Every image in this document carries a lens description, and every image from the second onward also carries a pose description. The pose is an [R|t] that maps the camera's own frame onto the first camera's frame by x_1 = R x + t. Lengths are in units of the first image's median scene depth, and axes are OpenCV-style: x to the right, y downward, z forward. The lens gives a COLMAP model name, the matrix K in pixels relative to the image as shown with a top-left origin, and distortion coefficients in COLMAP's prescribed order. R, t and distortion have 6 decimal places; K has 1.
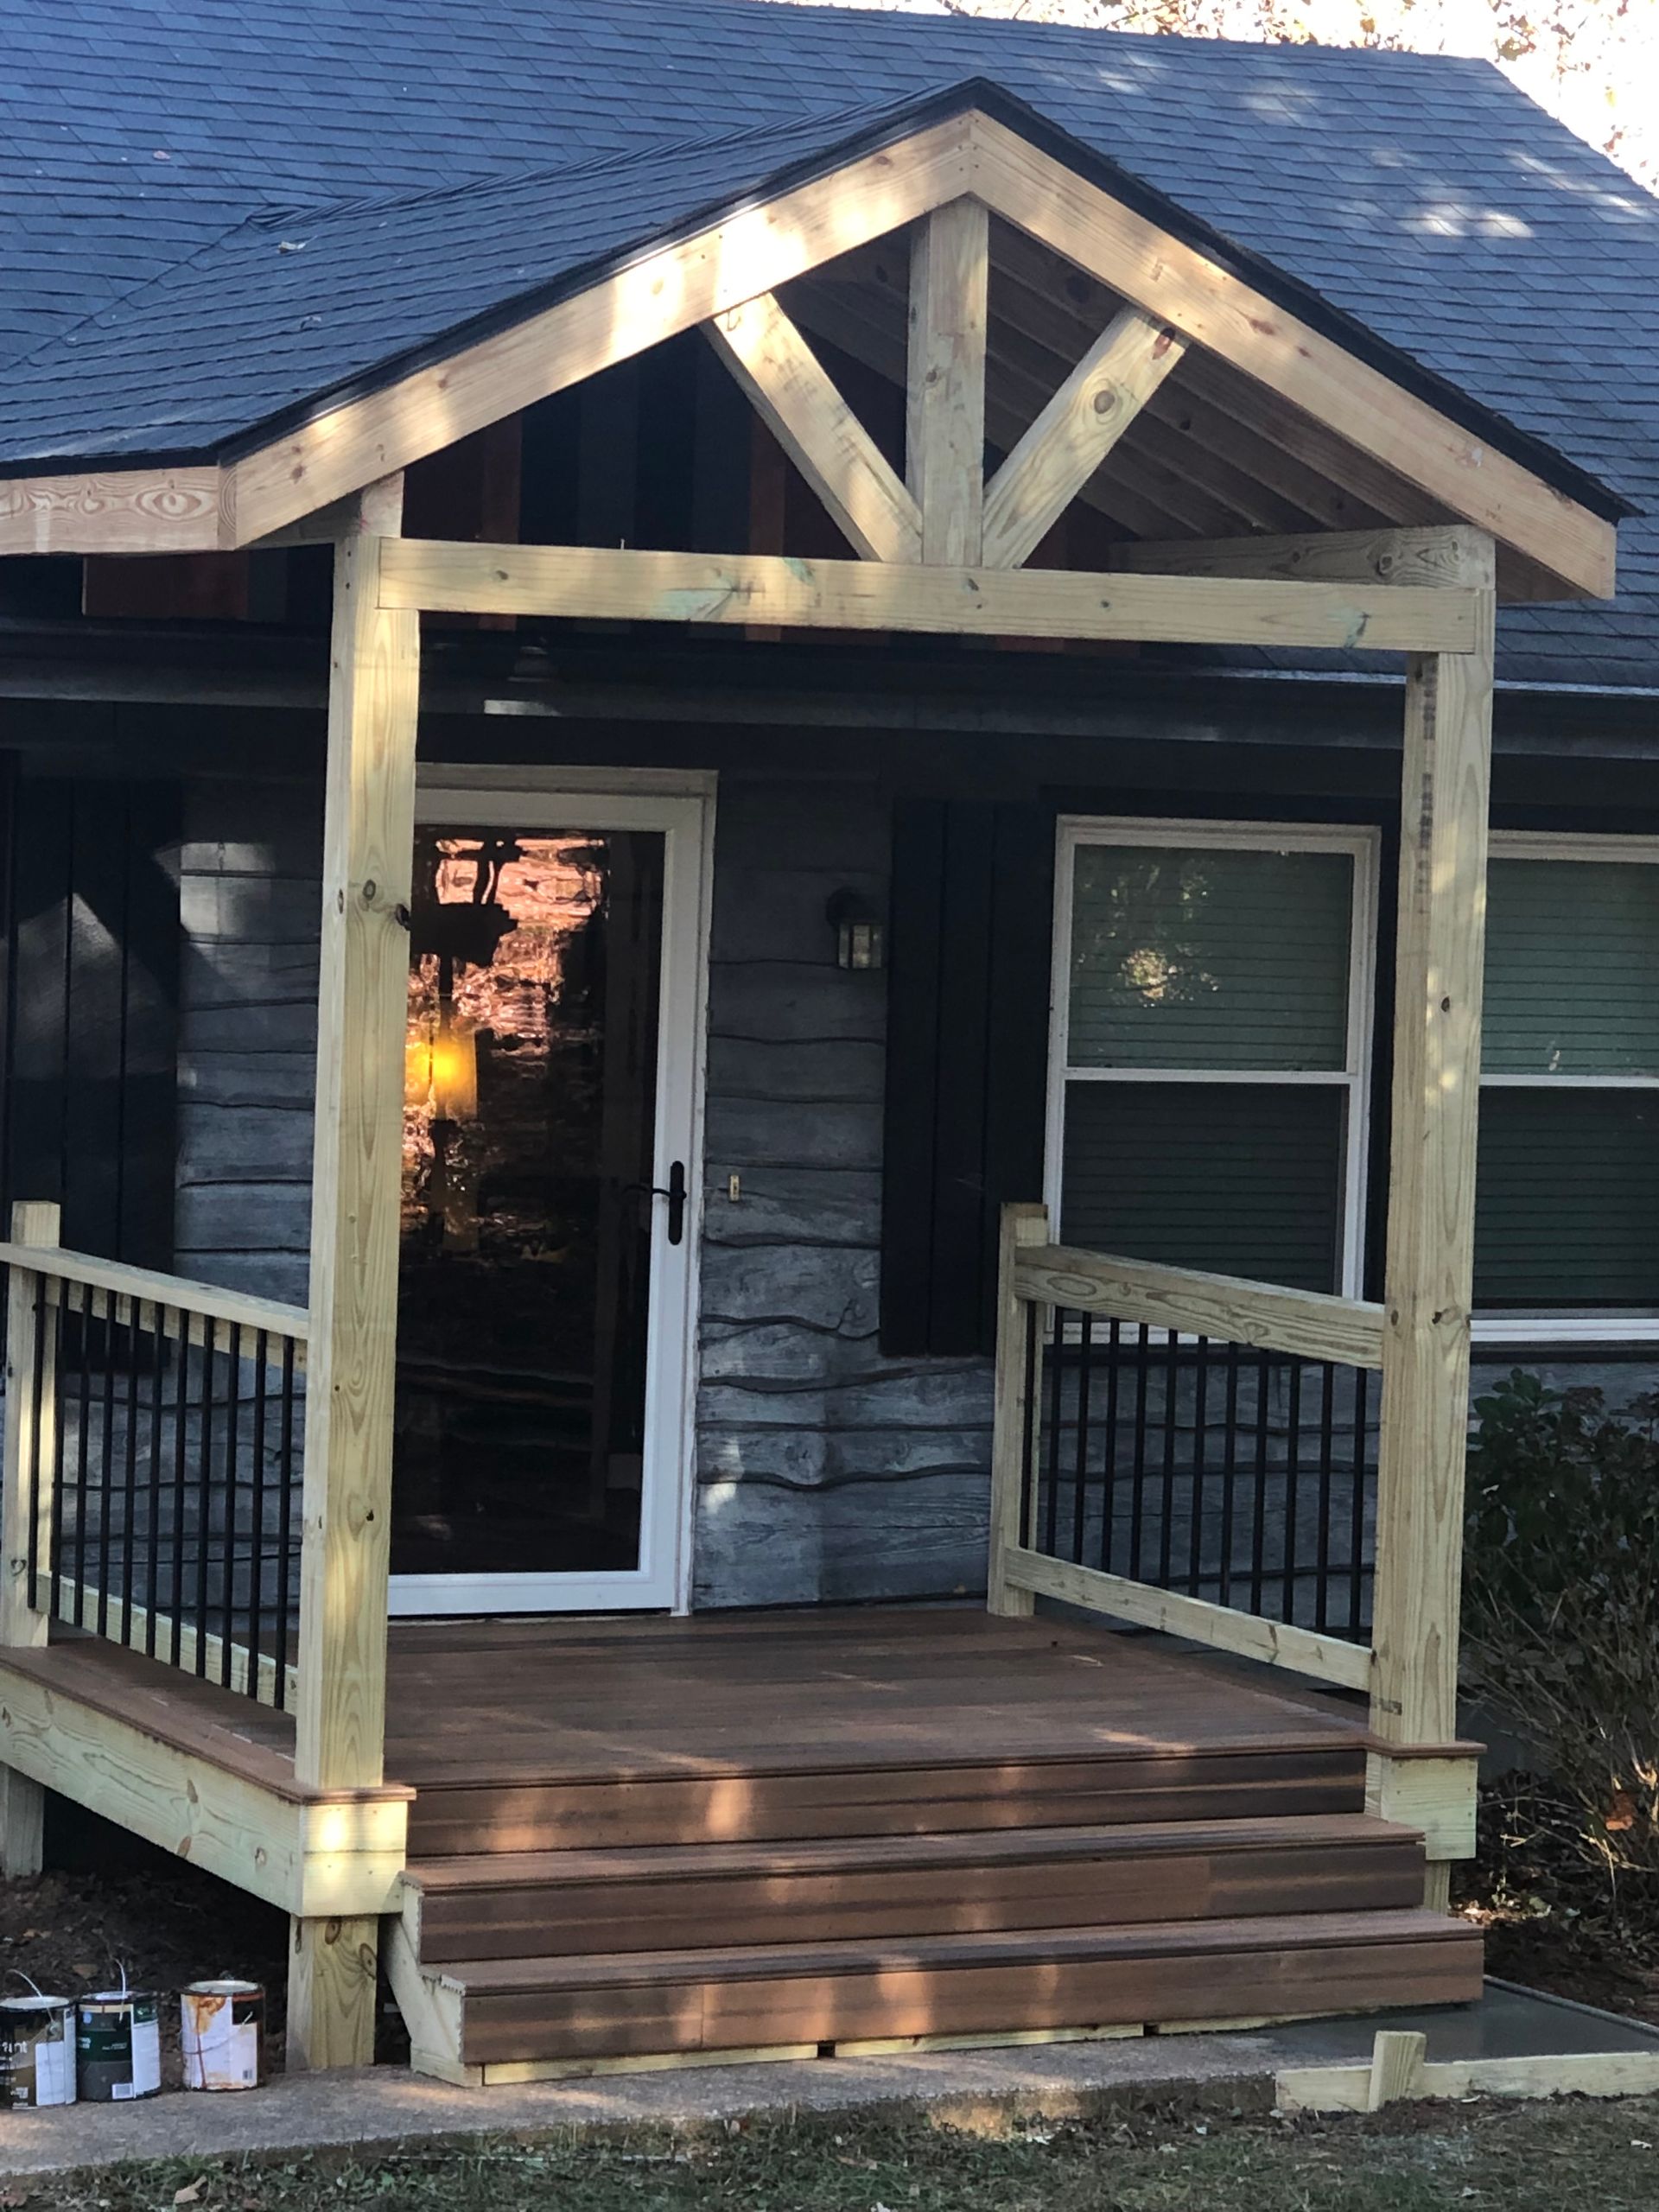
lens RADIAL K [[6496.2, 0, 829.5], [0, 6496.2, 1106.0], [0, 0, 1]] dist [0.094134, 2.974610]
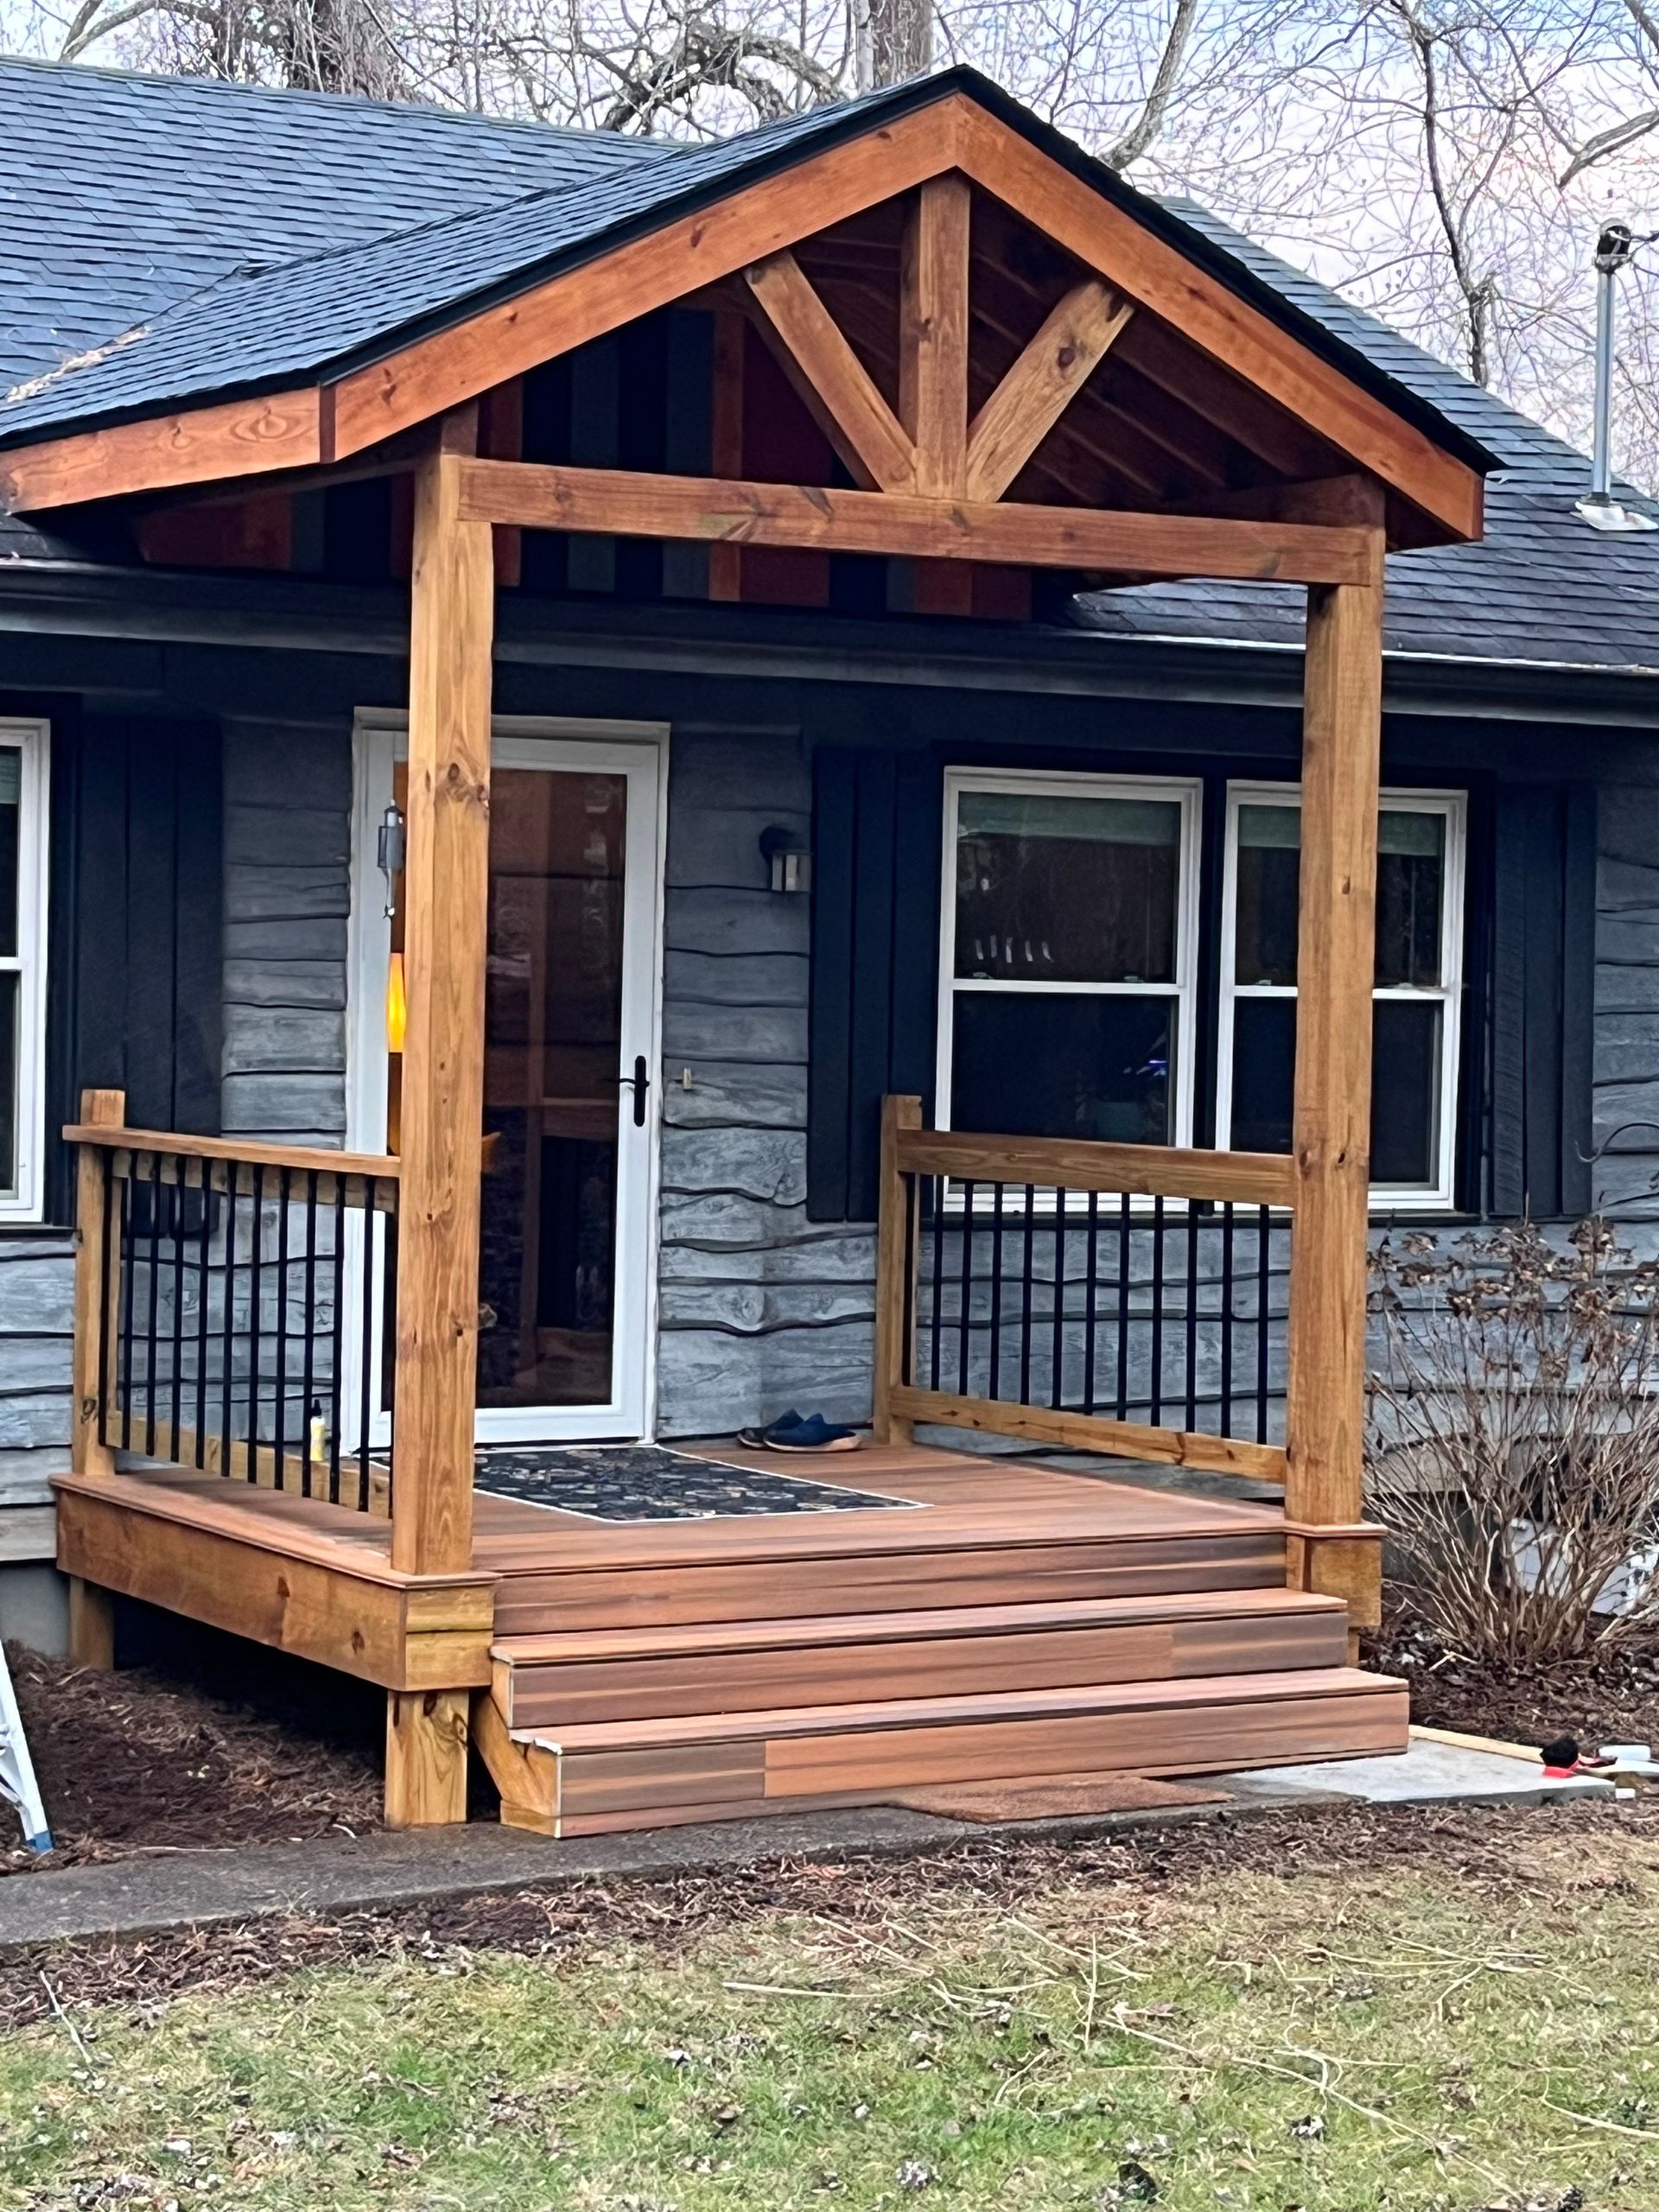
lens RADIAL K [[4657.6, 0, 829.5], [0, 4657.6, 1106.0], [0, 0, 1]] dist [0.316693, -0.537492]
pose [[0.995815, -0.013442, 0.090402, -0.065673], [0.014846, 0.999779, -0.014871, 0.030595], [-0.090182, 0.016151, 0.995794, 0.157717]]
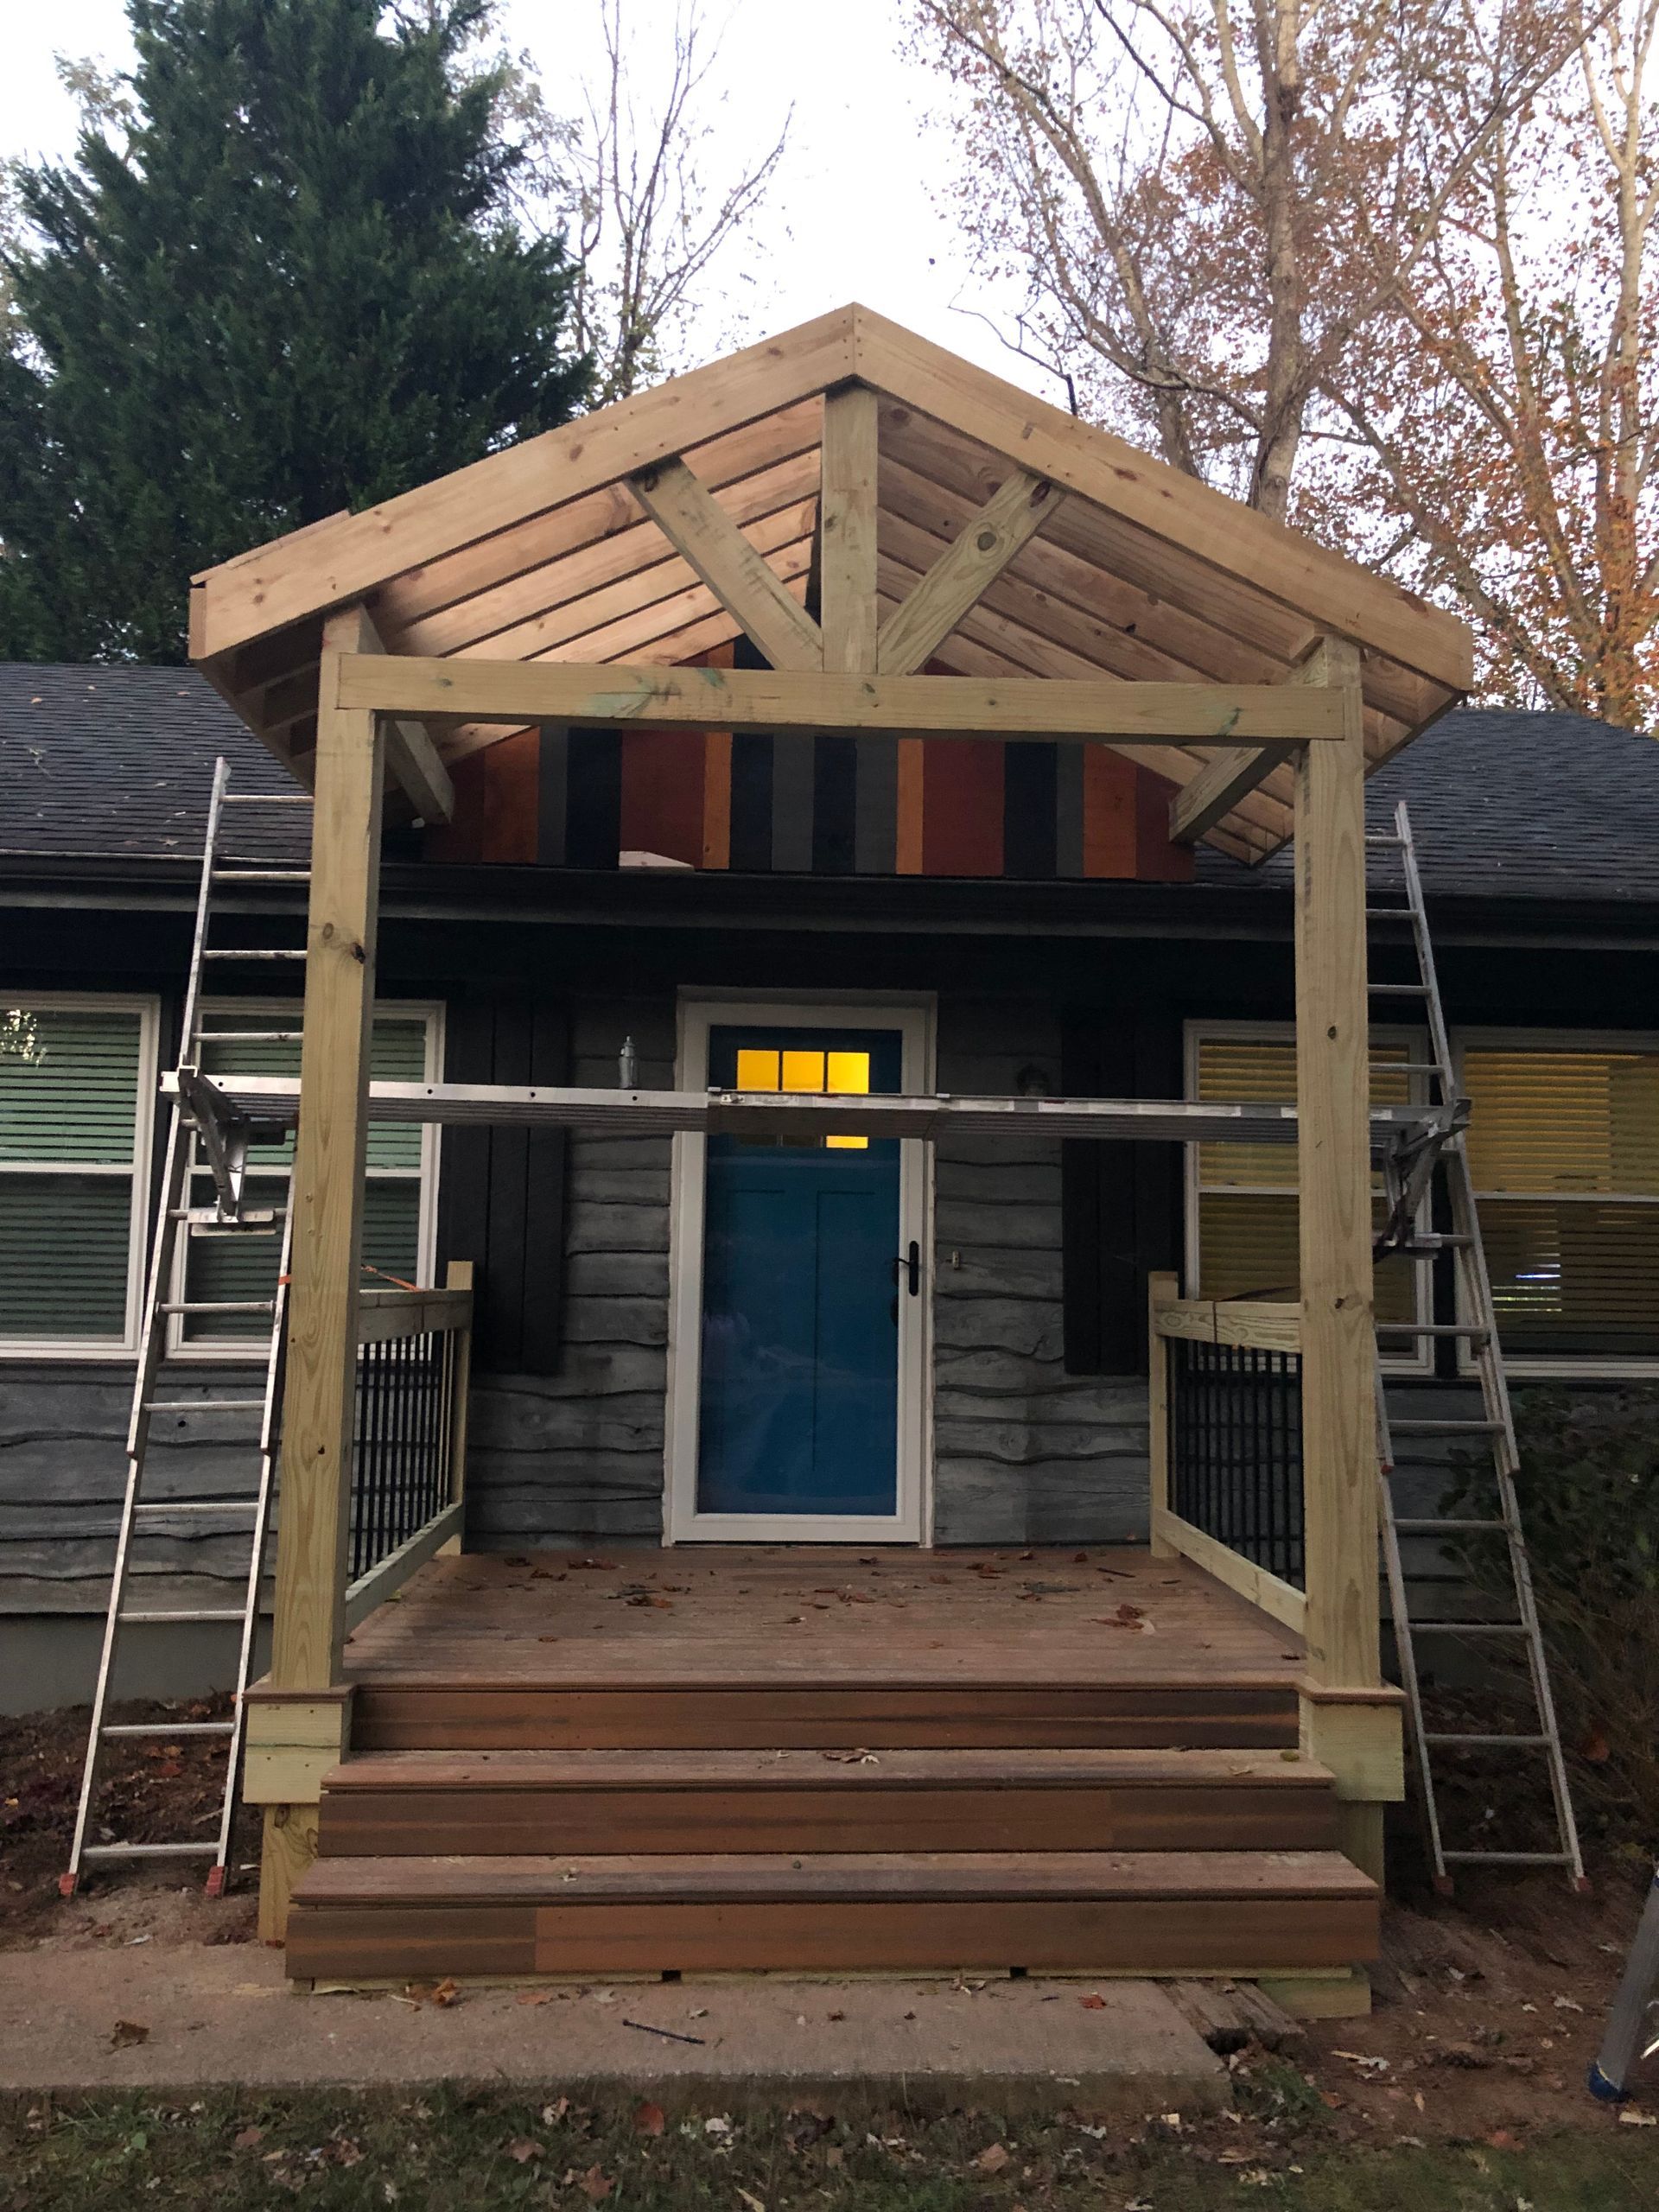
lens RADIAL K [[1788.8, 0, 829.5], [0, 1788.8, 1106.0], [0, 0, 1]] dist [0.087201, -0.059125]
pose [[0.925471, -0.056725, -0.374548, 0.117946], [-0.003621, 0.987355, -0.158483, 0.043898], [0.378802, 0.148027, 0.913563, 0.601434]]
